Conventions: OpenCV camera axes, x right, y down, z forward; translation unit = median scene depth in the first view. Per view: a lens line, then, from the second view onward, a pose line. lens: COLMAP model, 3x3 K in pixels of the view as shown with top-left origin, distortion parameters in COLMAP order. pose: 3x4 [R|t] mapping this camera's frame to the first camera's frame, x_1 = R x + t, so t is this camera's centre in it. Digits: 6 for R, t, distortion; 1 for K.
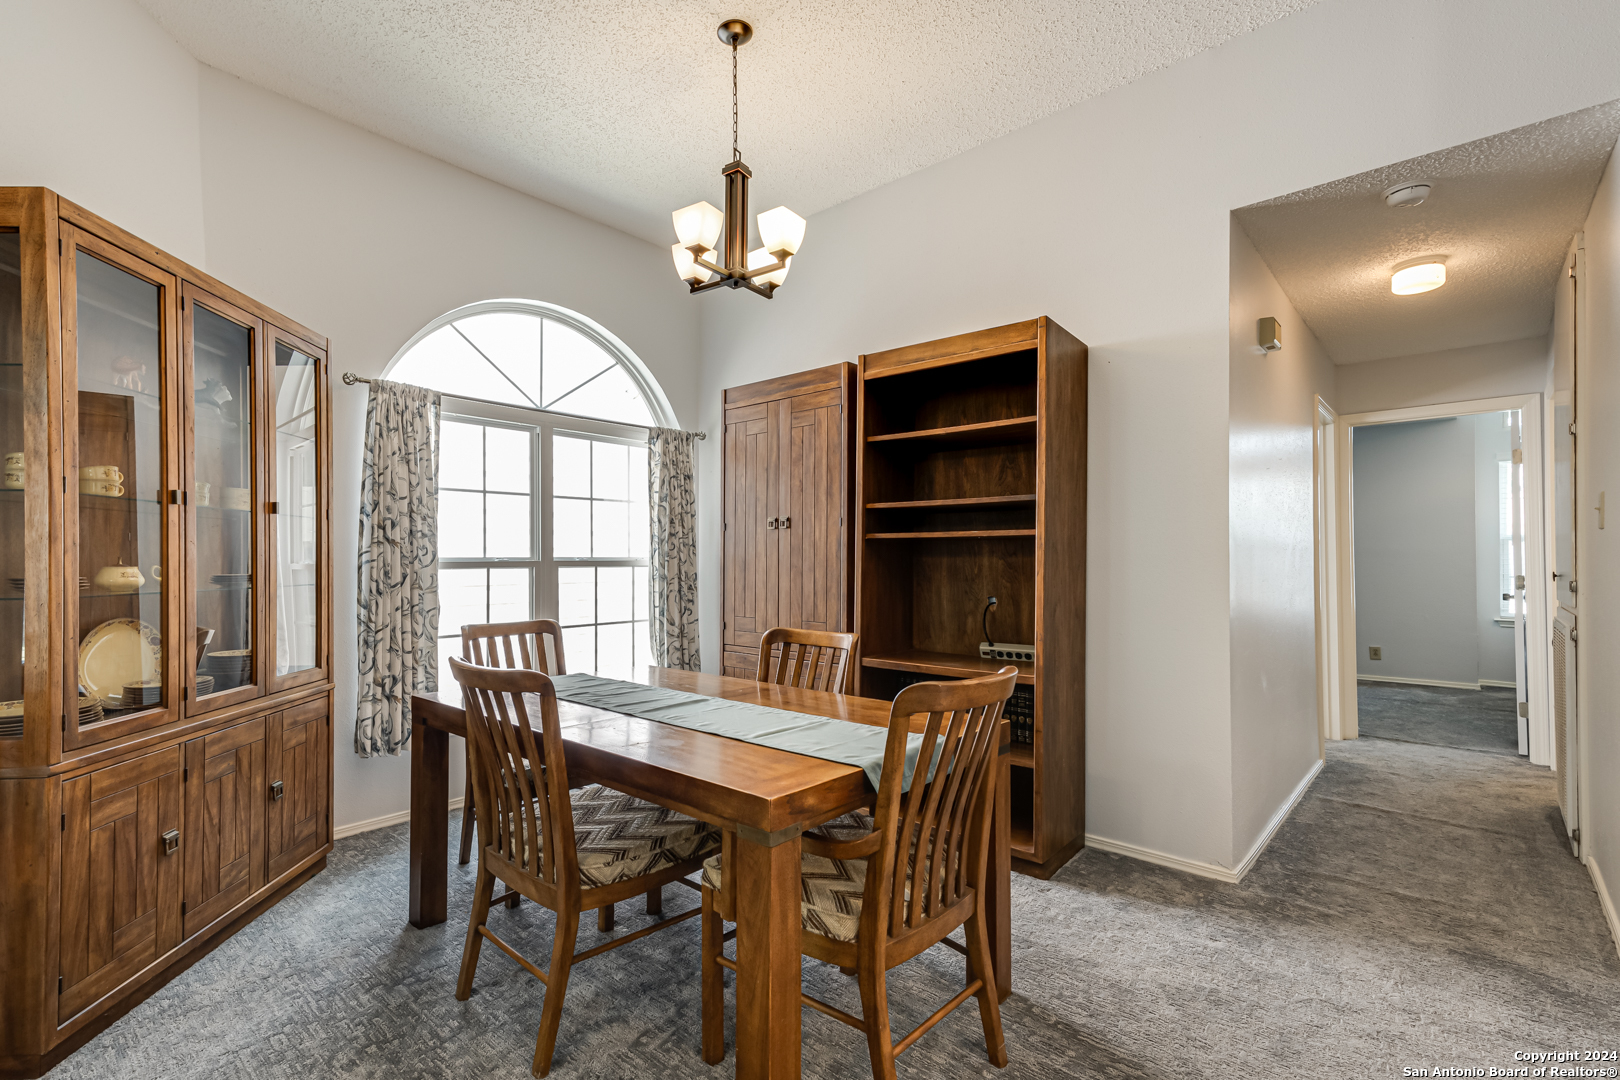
lens RADIAL K [[724.7, 0, 744.8], [0, 724.7, 556.2], [0, 0, 1]] dist [0.025096, -0.000515]
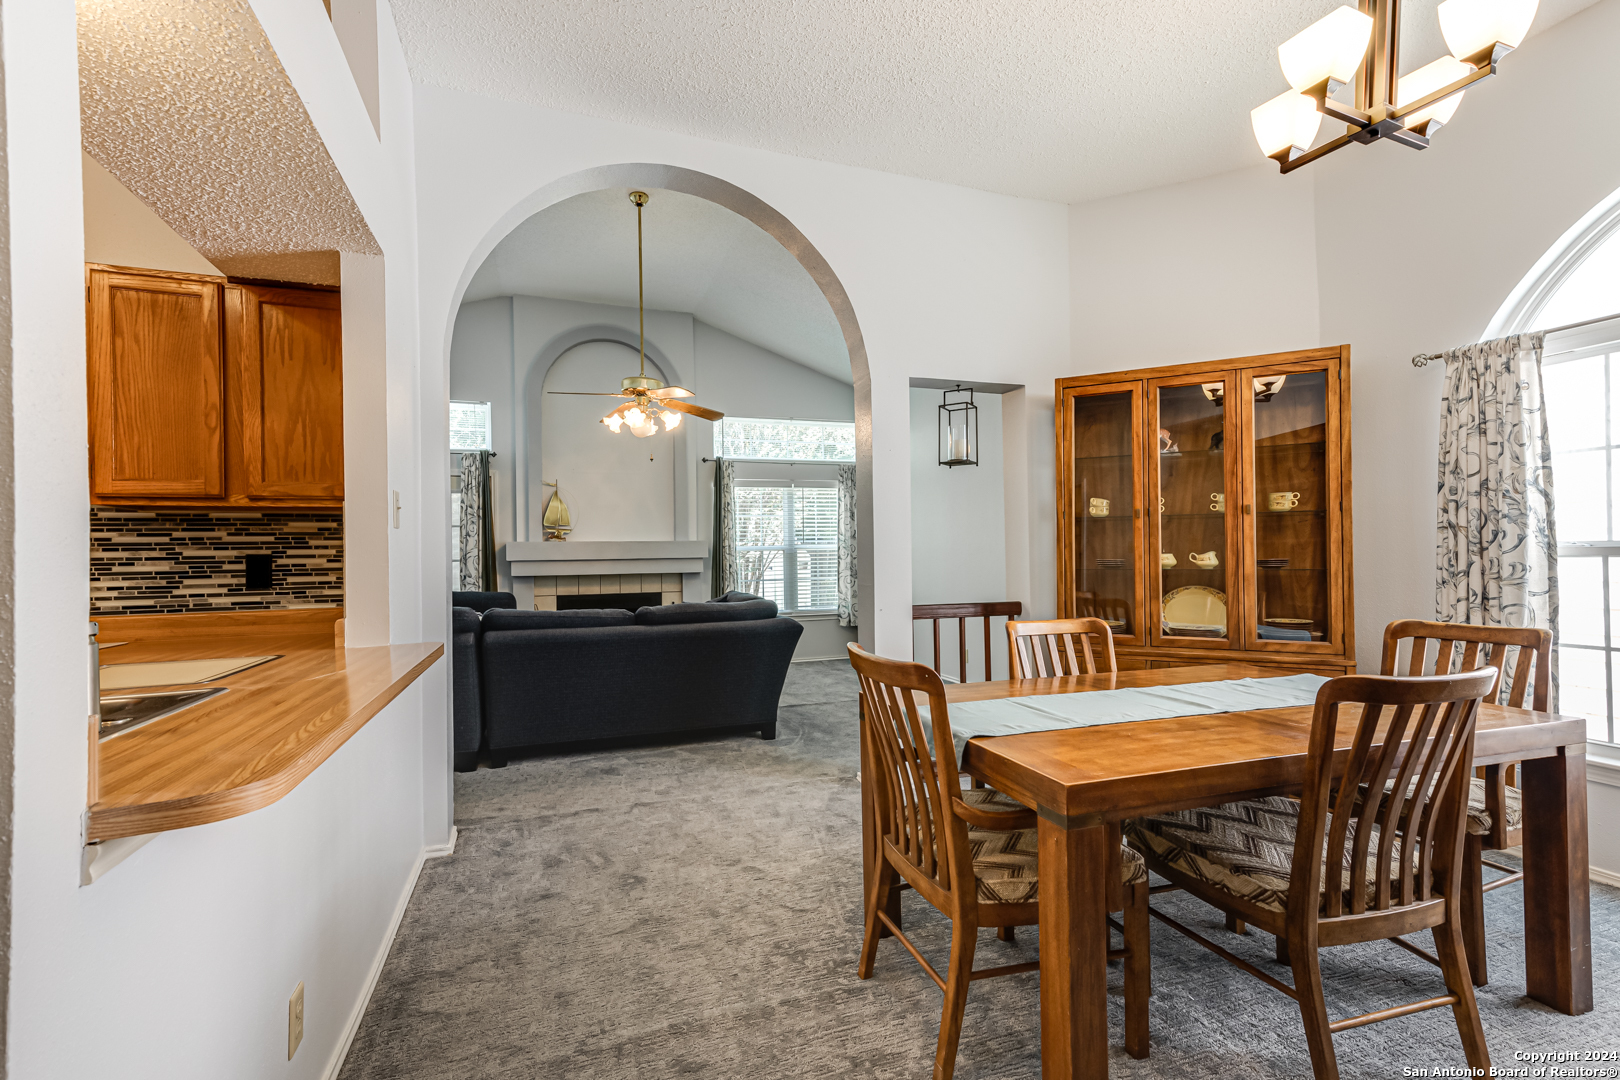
lens RADIAL K [[724.7, 0, 800.0], [0, 724.7, 549.1], [0, 0, 1]] dist [0.025096, -0.000515]
pose [[-0.449083, 0.001059, -0.893489, 0.683604], [0.020040, 0.999760, -0.008888, 0.001161], [0.893265, -0.021897, -0.448997, 0.663493]]
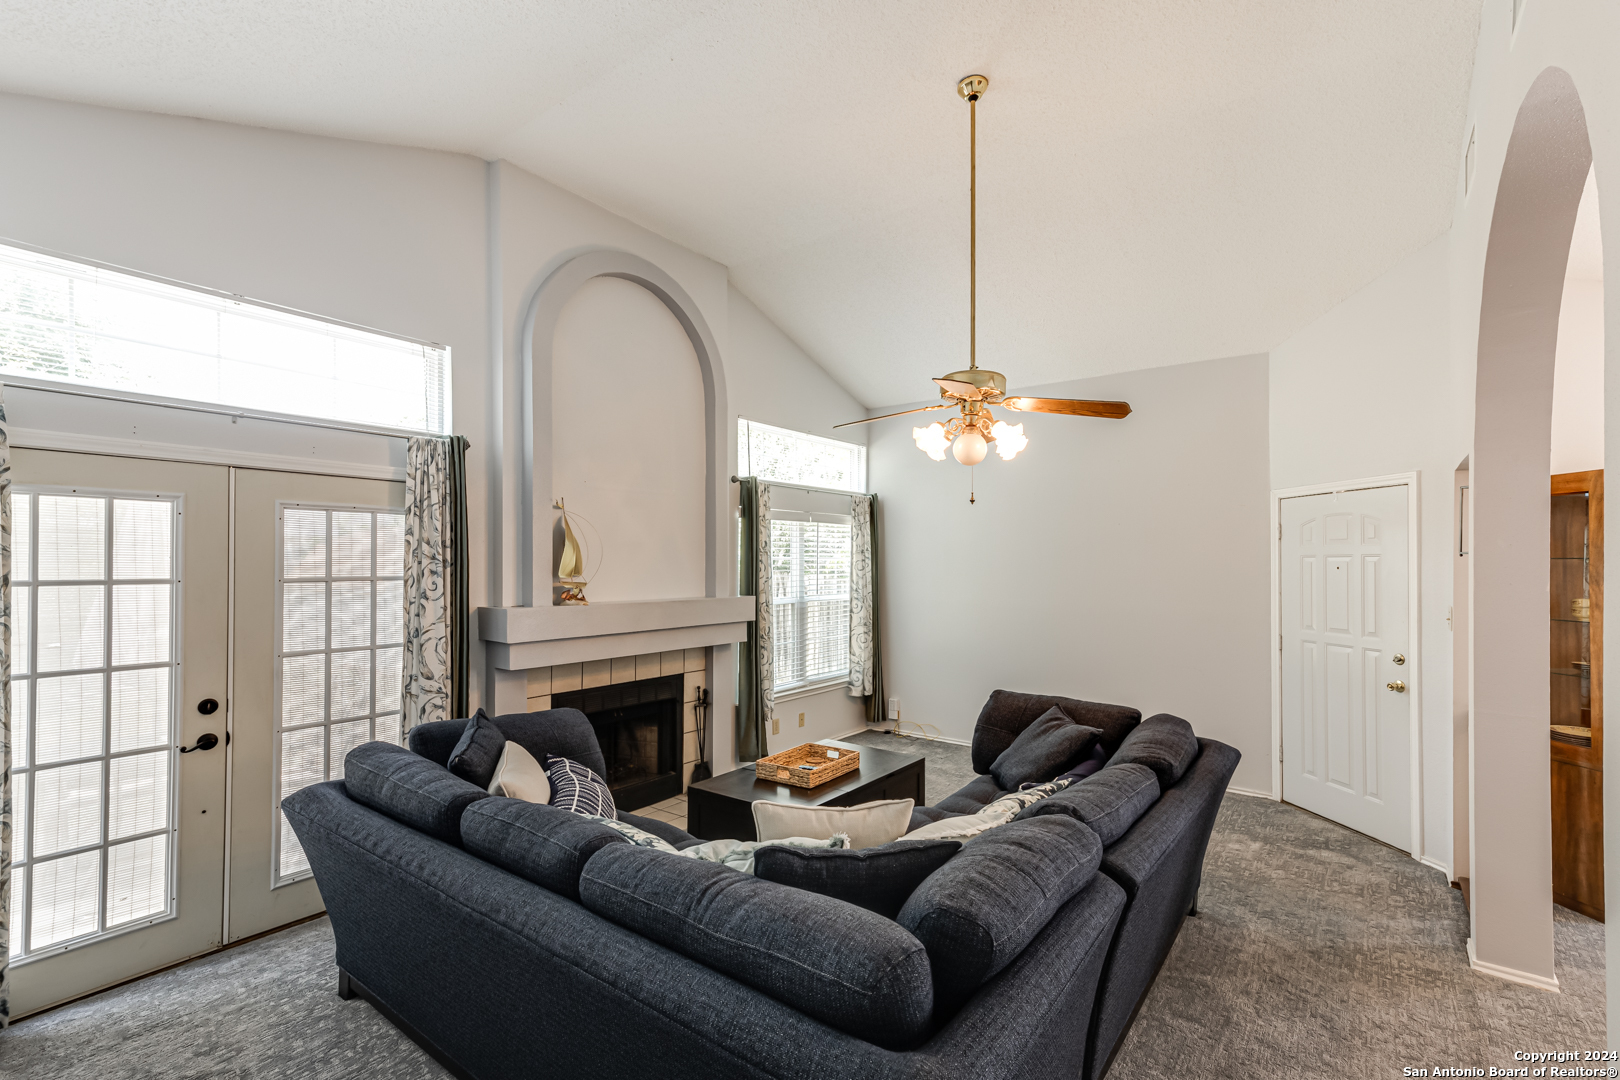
lens RADIAL K [[724.7, 0, 810.1], [0, 724.7, 557.0], [0, 0, 1]] dist [0.025096, -0.000515]
pose [[0.122711, -0.001873, -0.992441, 0.386200], [-0.001258, 0.999997, -0.002042, -0.137056], [0.992442, 0.001499, 0.122708, -0.707753]]
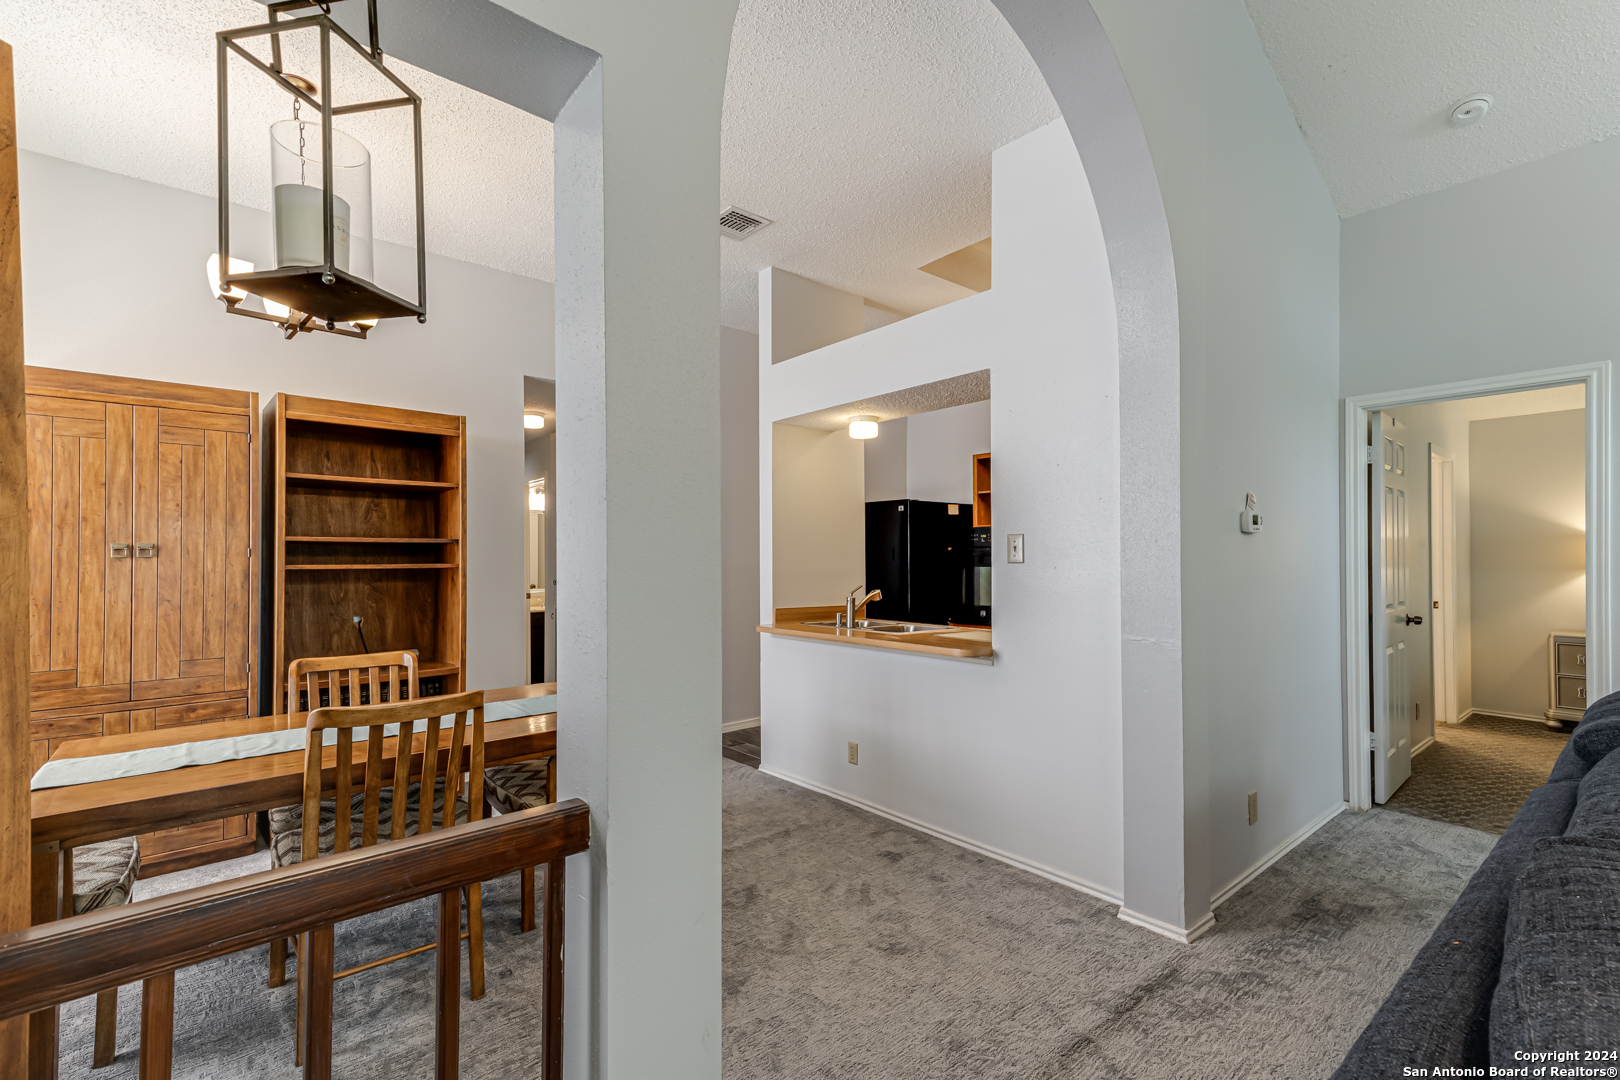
lens RADIAL K [[724.7, 0, 810.5], [0, 724.7, 553.0], [0, 0, 1]] dist [0.025096, -0.000515]
pose [[0.098835, 0.004015, 0.995096, -0.791926], [-0.002303, 0.999990, -0.003806, -0.045352], [-0.995101, -0.001915, 0.098843, 0.144646]]
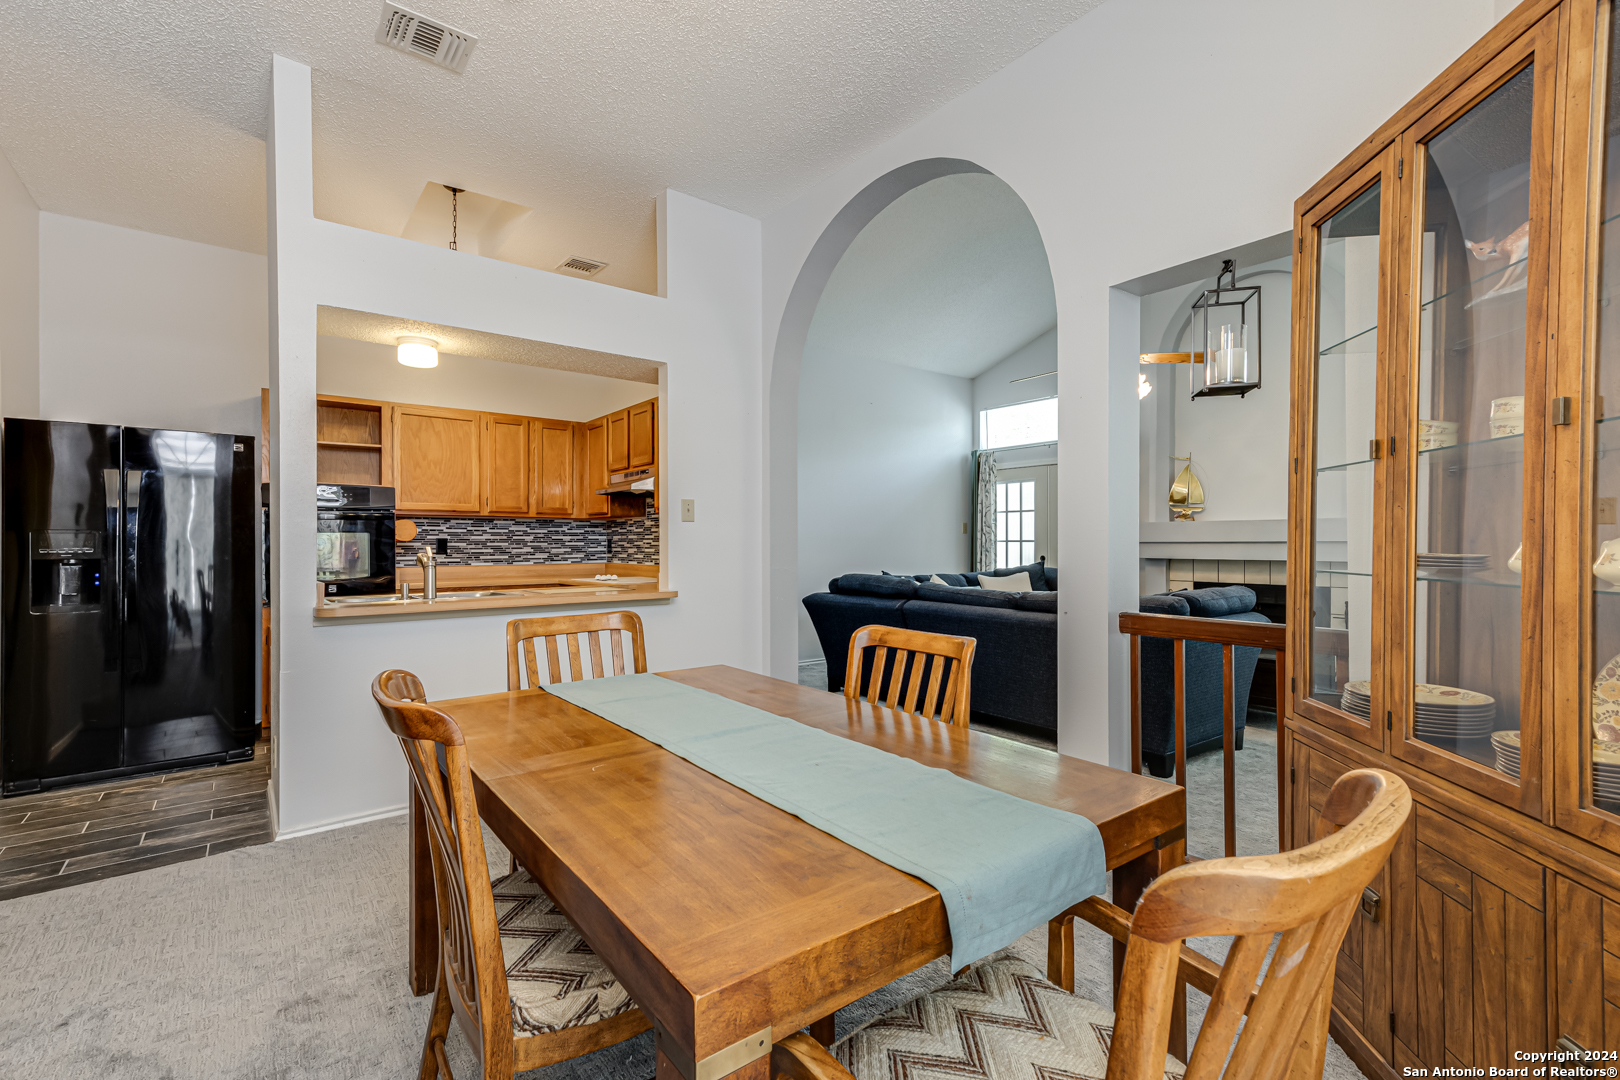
lens RADIAL K [[724.7, 0, 797.8], [0, 724.7, 564.6], [0, 0, 1]] dist [0.025096, -0.000515]
pose [[-0.987486, -0.001358, 0.157701, -0.206292], [0.002863, 0.999644, 0.026532, 0.005879], [-0.157681, 0.026651, -0.987130, 1.167386]]
